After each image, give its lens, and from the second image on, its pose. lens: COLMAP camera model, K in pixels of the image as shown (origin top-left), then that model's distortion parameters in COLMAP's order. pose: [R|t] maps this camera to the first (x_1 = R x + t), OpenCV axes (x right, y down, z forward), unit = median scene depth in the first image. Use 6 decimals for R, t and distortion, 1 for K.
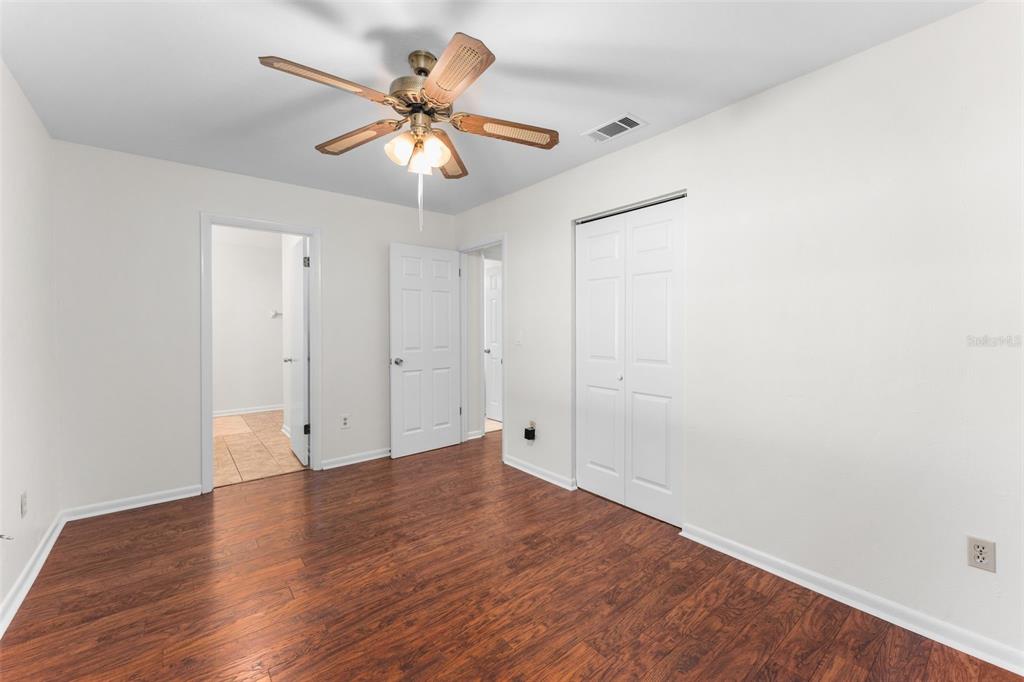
lens RADIAL K [[413.1, 0, 513.9], [0, 413.1, 336.0], [0, 0, 1]] dist [-0.002012, -0.000203]
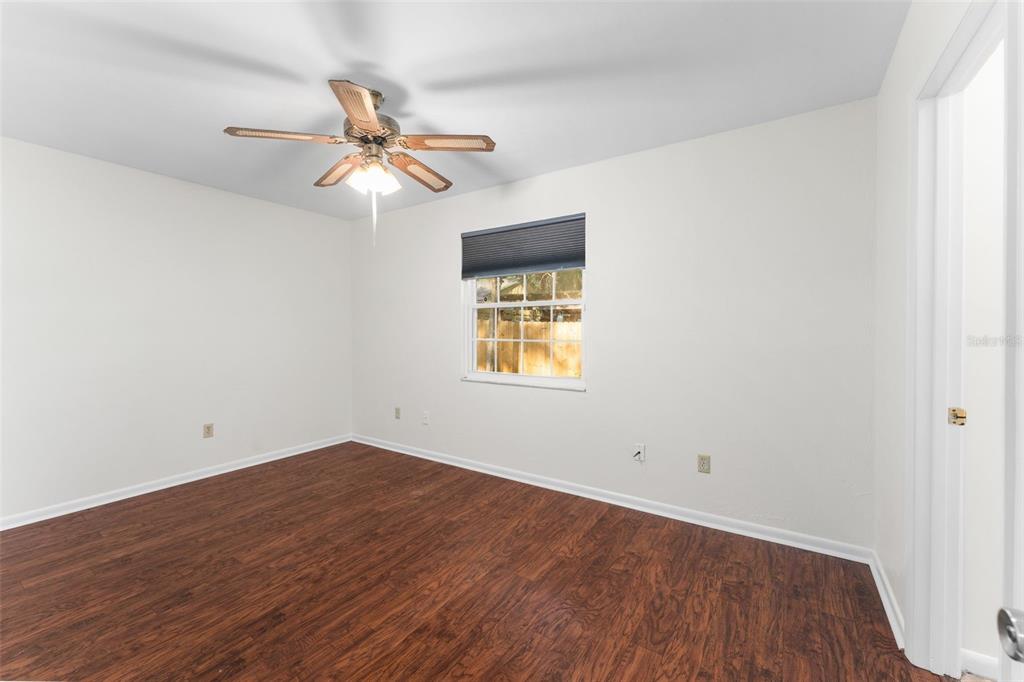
lens RADIAL K [[413.1, 0, 513.9], [0, 413.1, 336.0], [0, 0, 1]] dist [-0.002012, -0.000203]
pose [[-0.953519, 0.010890, -0.301136, -0.235161], [0.001051, 0.999461, 0.032815, -0.040023], [0.301331, 0.030974, -0.953016, 2.116329]]
